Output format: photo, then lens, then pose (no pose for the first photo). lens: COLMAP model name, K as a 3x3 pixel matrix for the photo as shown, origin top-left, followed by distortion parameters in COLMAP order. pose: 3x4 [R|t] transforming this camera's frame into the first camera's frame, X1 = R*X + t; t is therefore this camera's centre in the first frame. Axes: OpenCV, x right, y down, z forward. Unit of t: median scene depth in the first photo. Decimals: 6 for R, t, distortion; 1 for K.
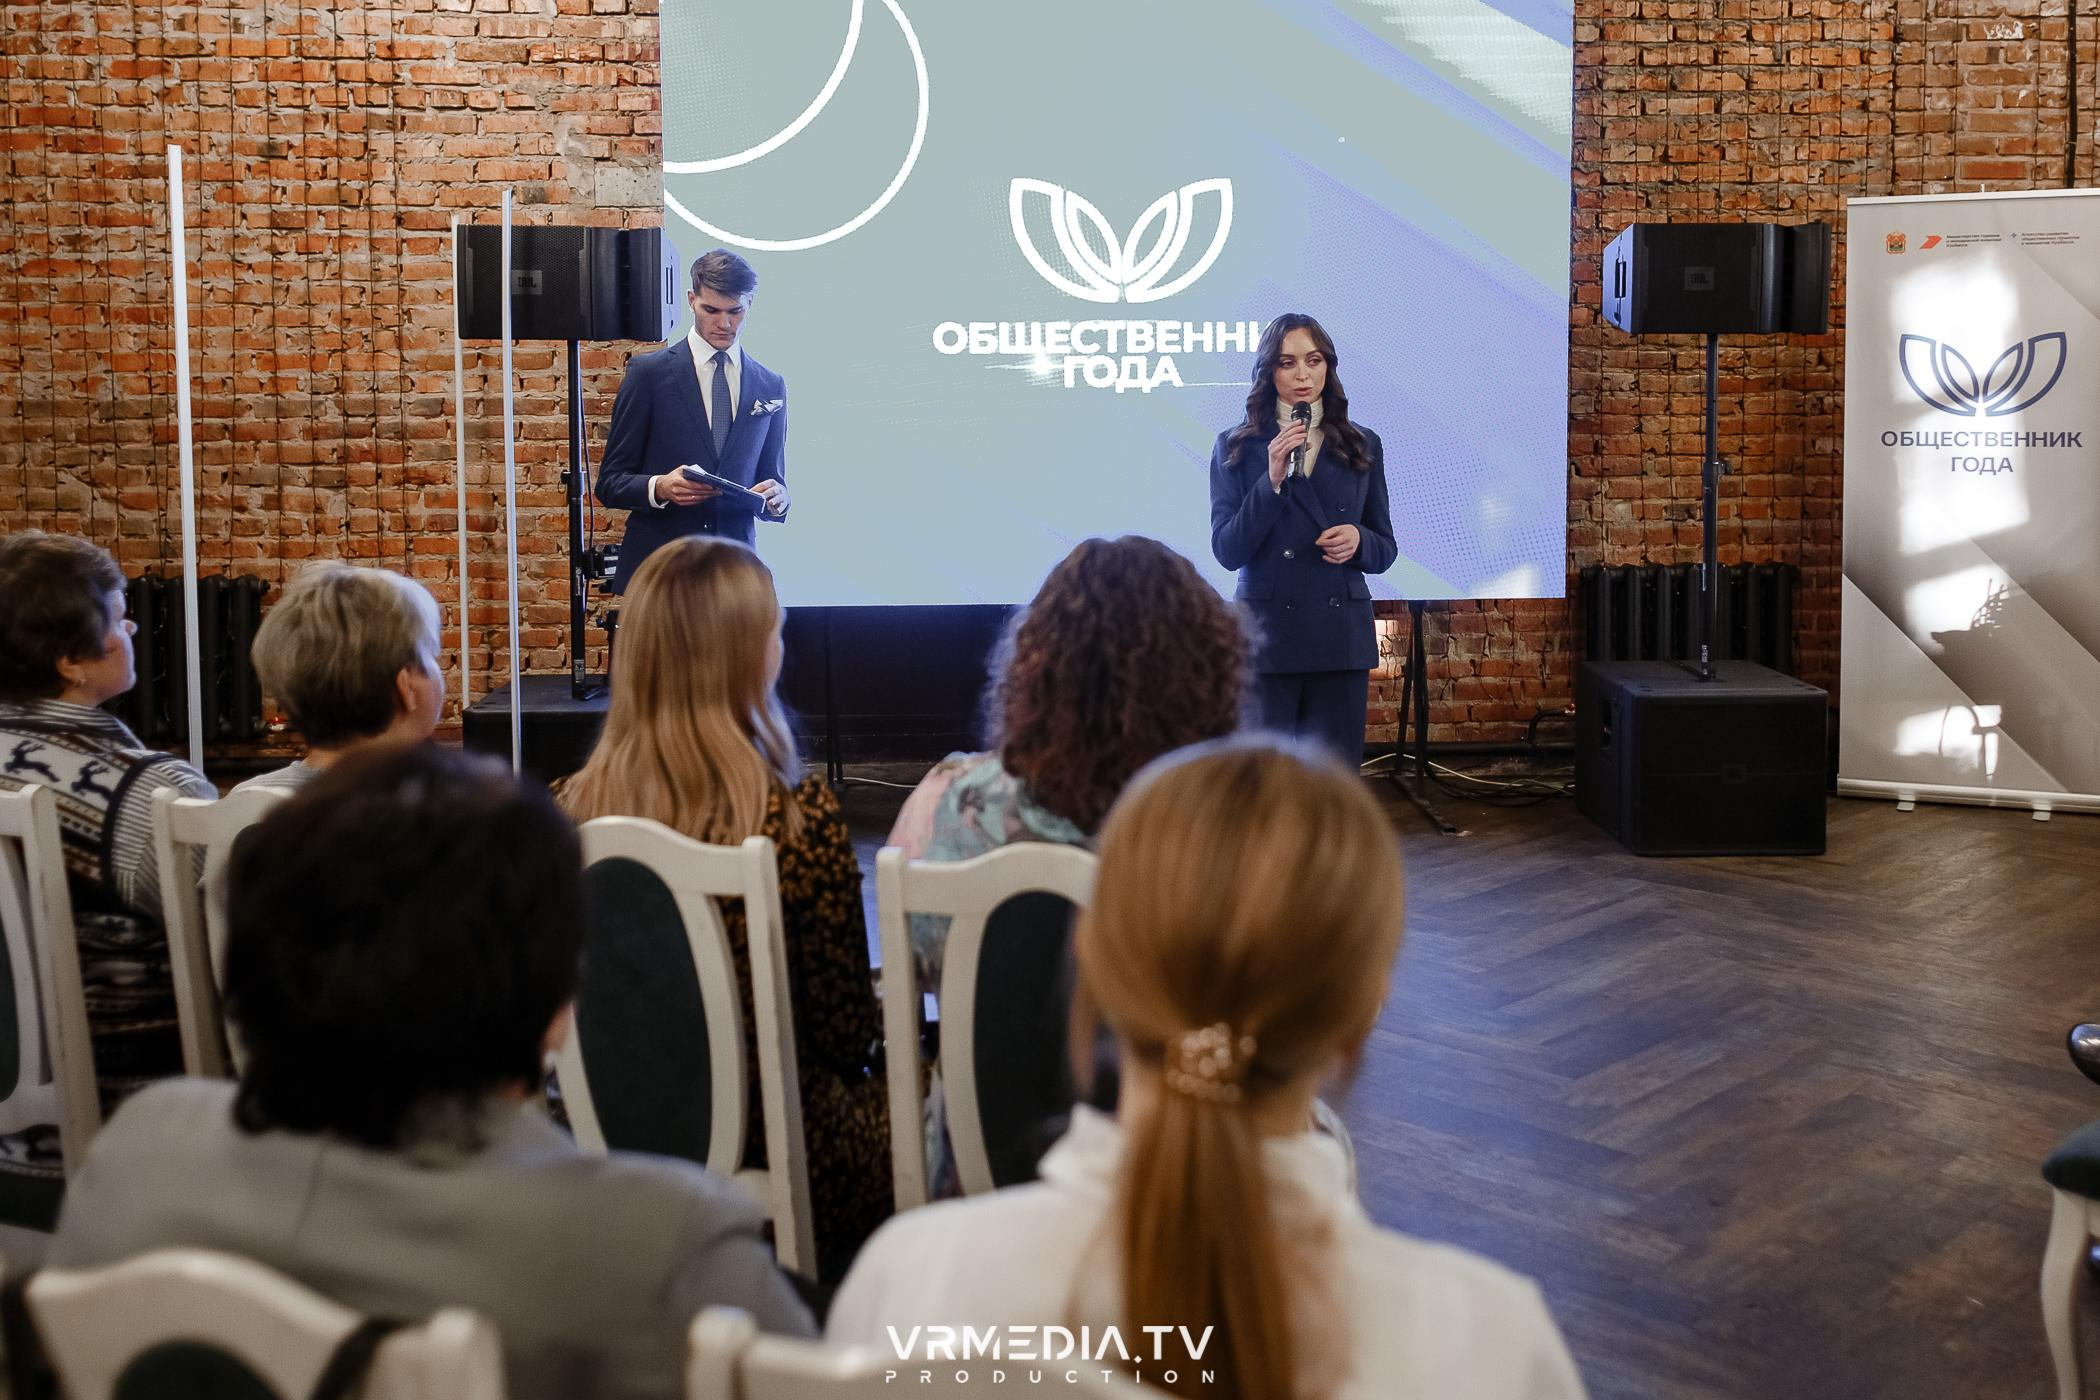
lens RADIAL K [[1759.7, 0, 1082.6], [0, 1759.7, 574.0], [0, 0, 1]] dist [-0.046747, 0.151725]
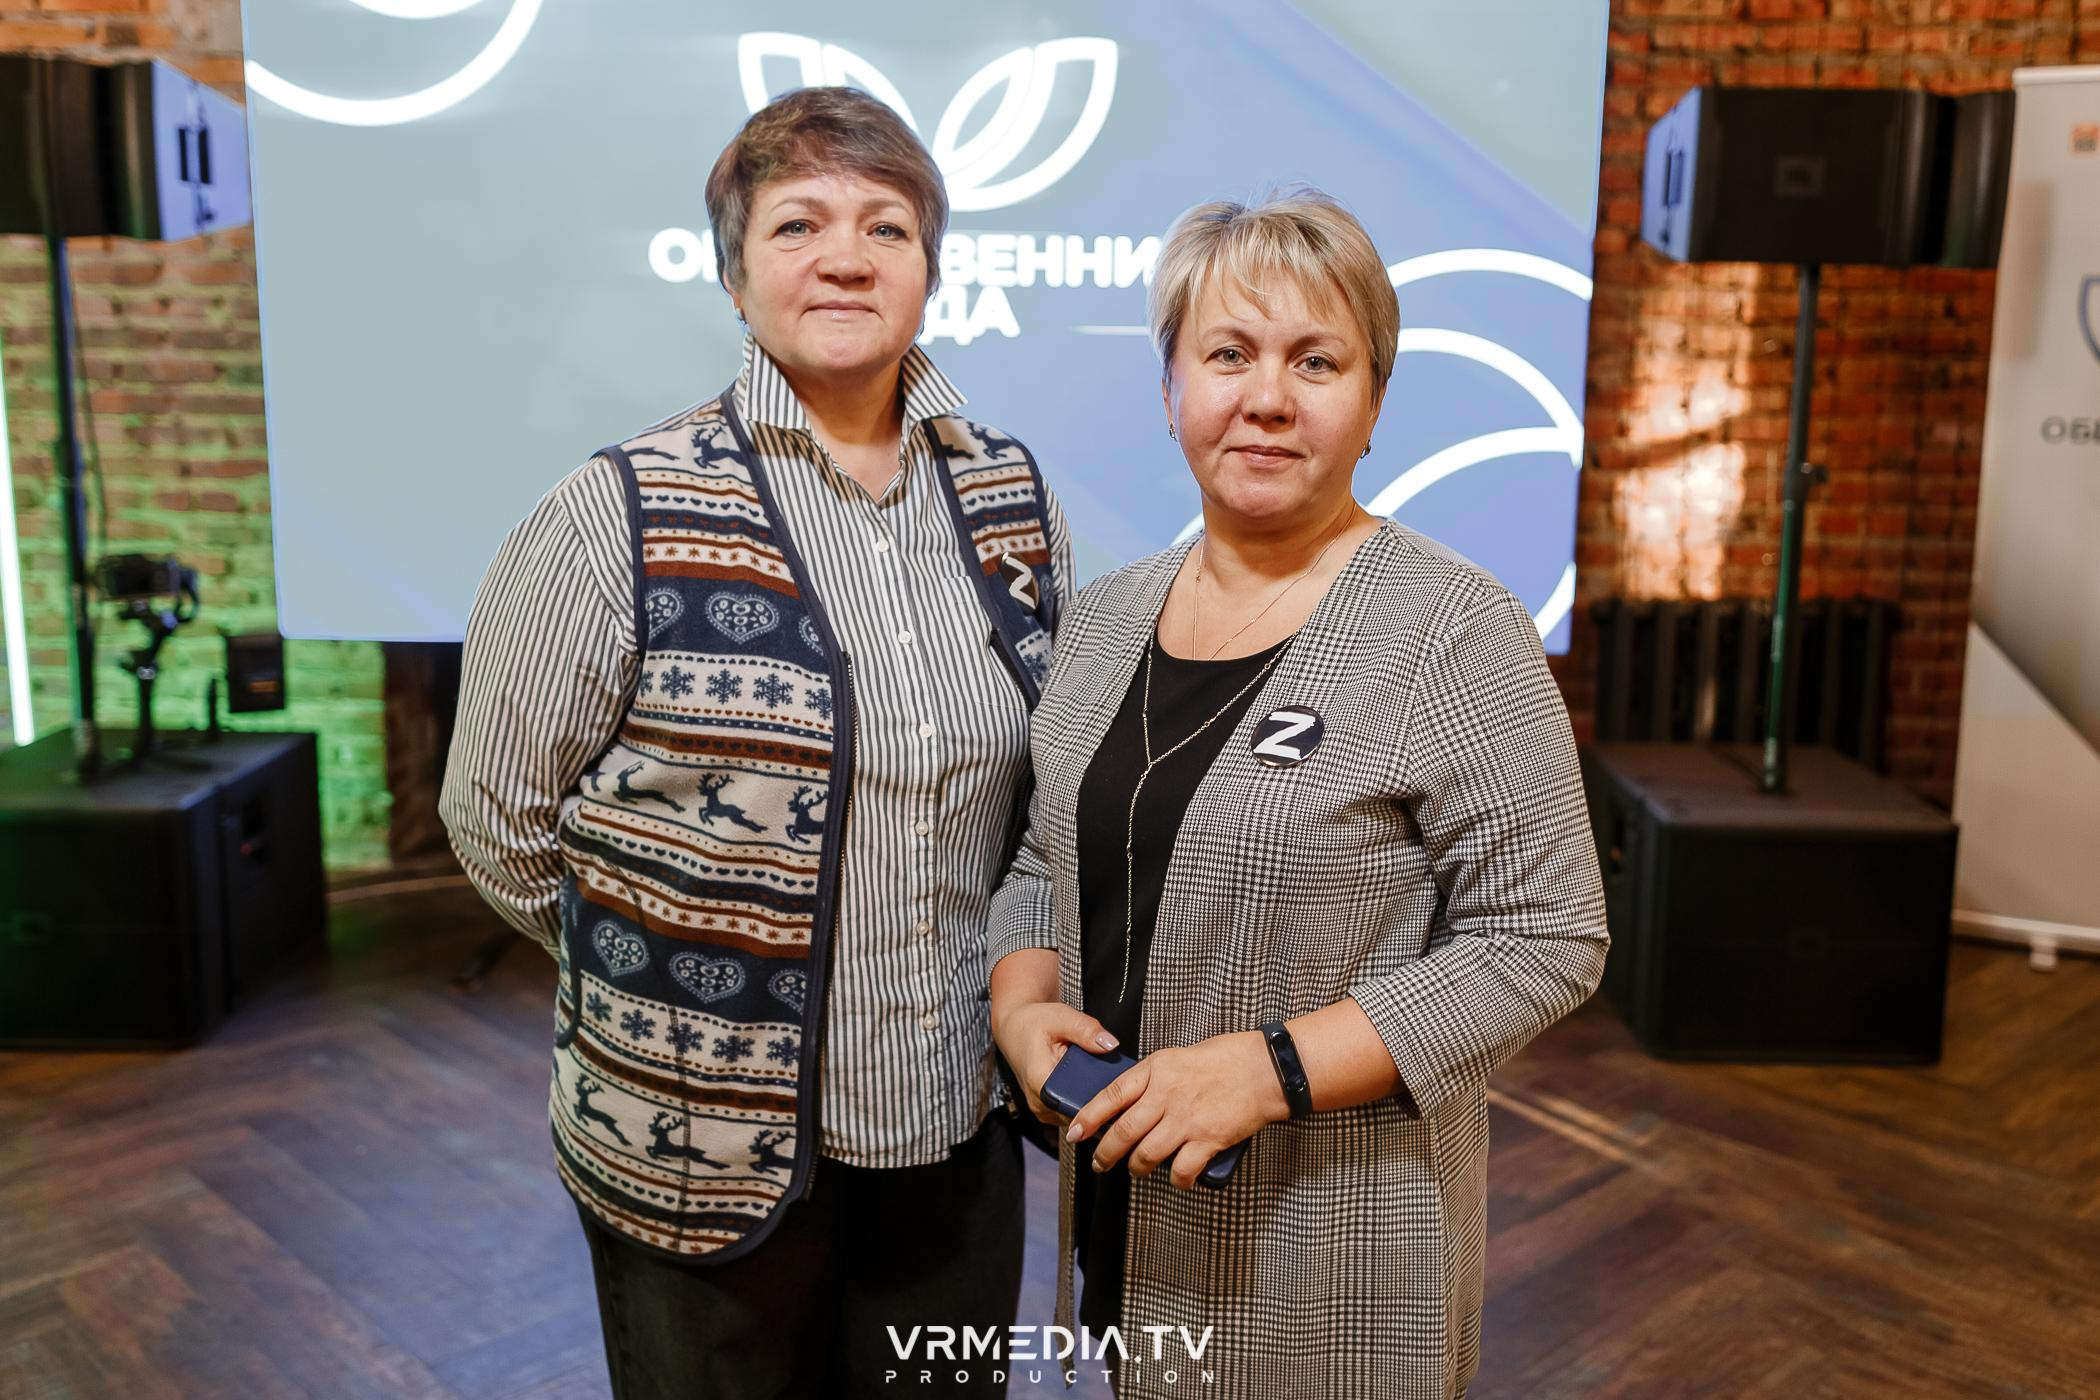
lens RADIAL K [[1723.2, 0, 1062.2], [0, 1723.2, 644.2], [0, 0, 1]] dist [0.006452, 0.000184]
pose [[0.999328, 0.026207, -0.025611, 0.087743], [-0.024215, 0.996873, 0.075213, -0.033613], [0.027502, -0.074542, 0.996839, 0.296764]]
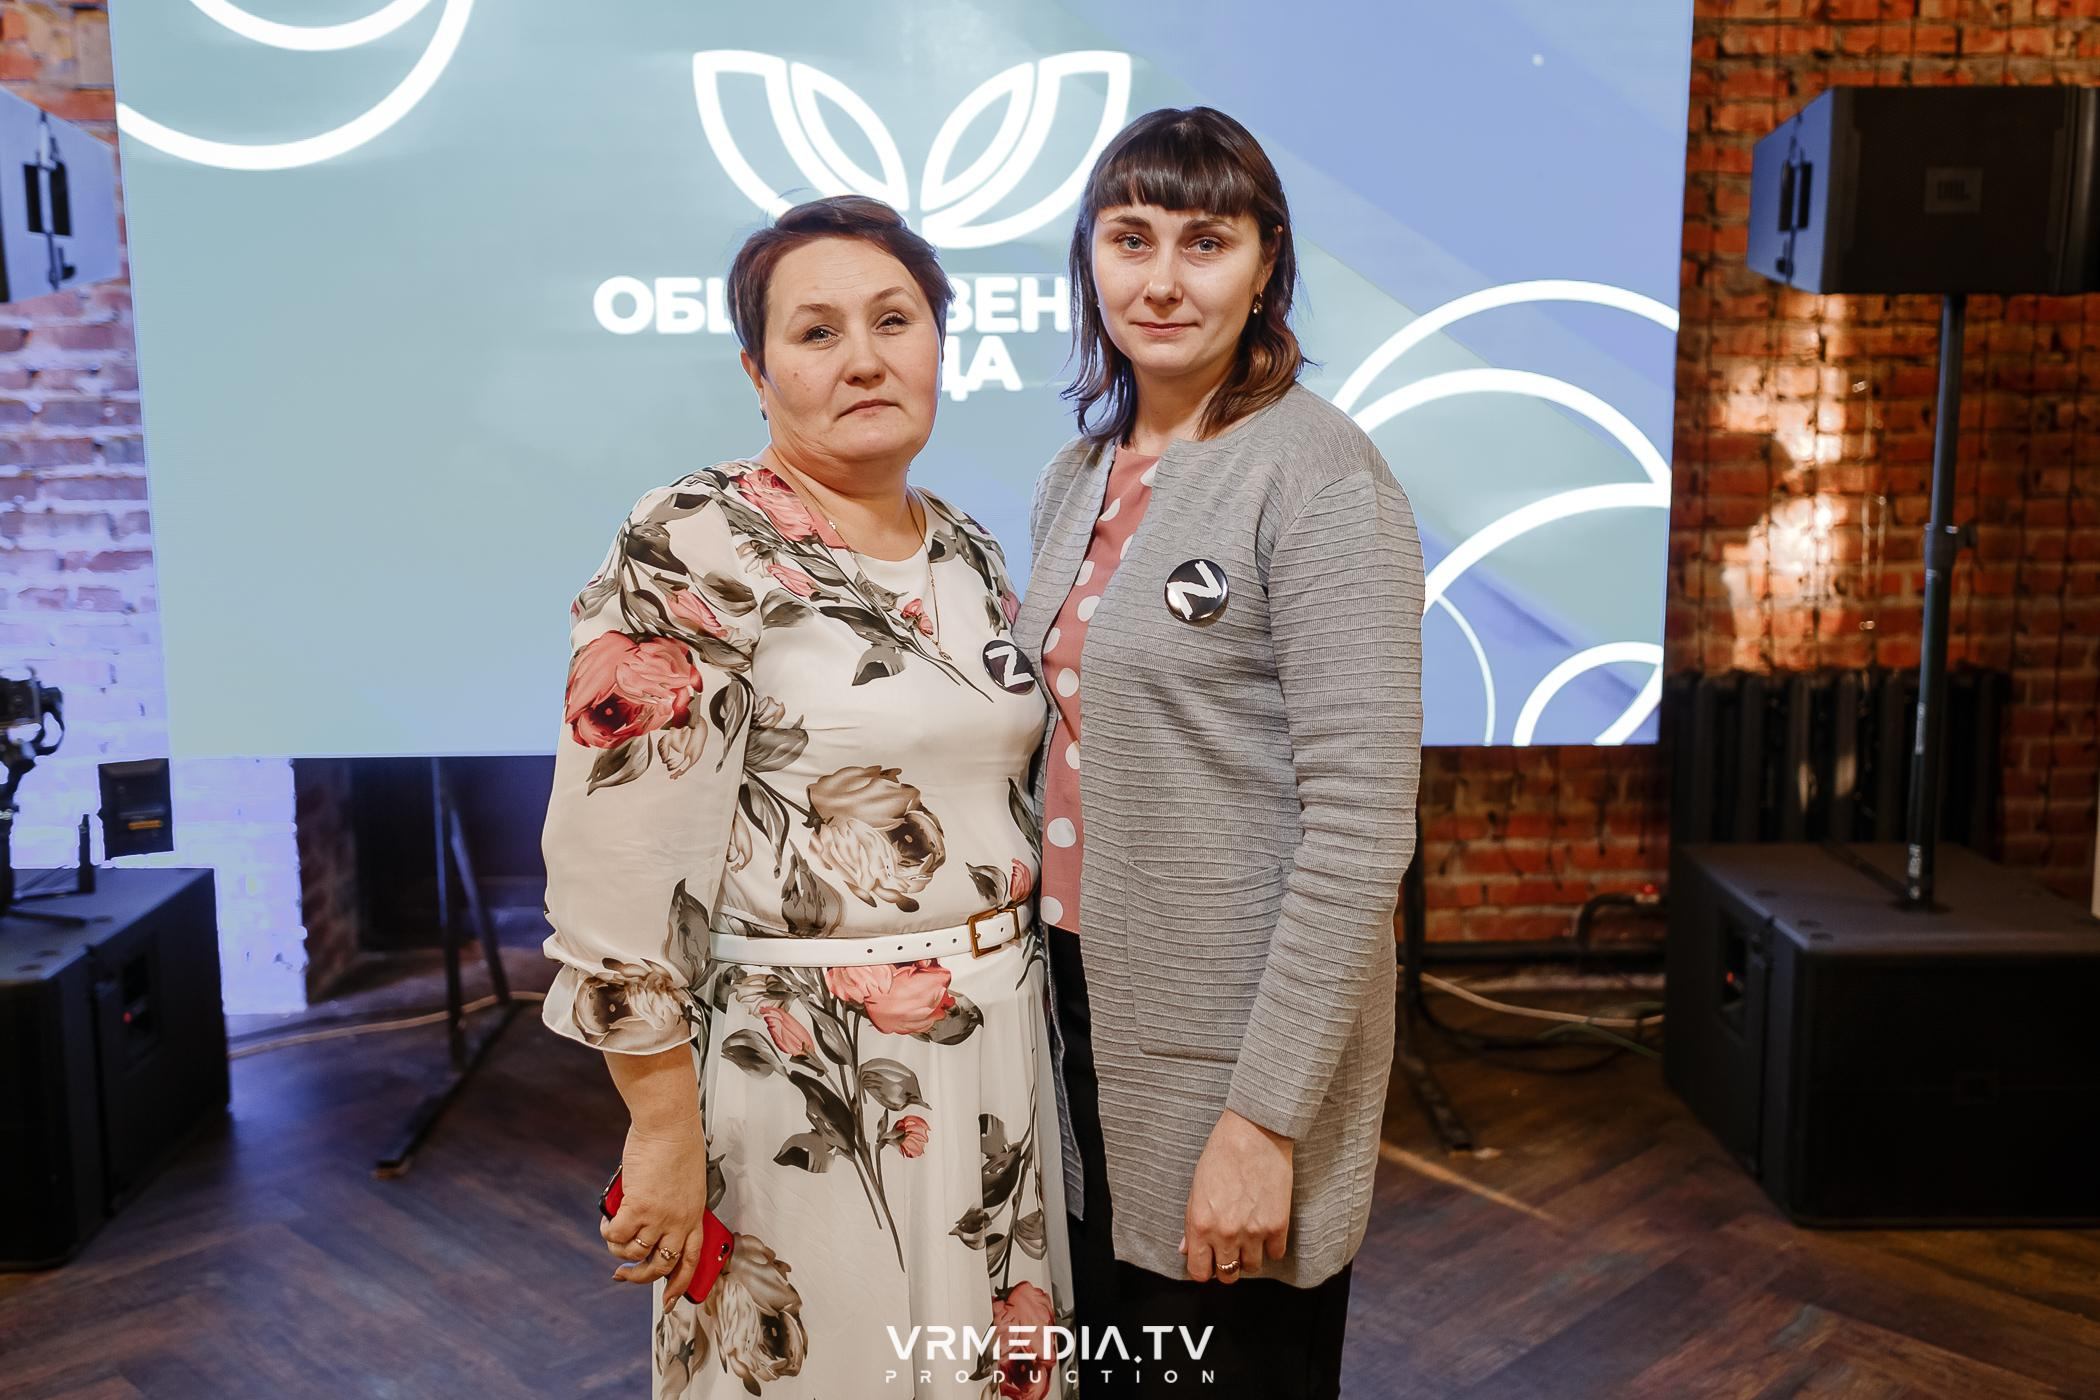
lens RADIAL K [[1754.5, 0, 1042.9], [0, 1754.5, 669.9], [0, 0, 1]] dist [0.012016, -0.003565]
pose [[0.999975, 0.003517, -0.006192, 0.063117], [-0.003130, 0.998103, 0.061493, -0.044647], [0.006396, -0.061472, 0.998088, 0.371391]]
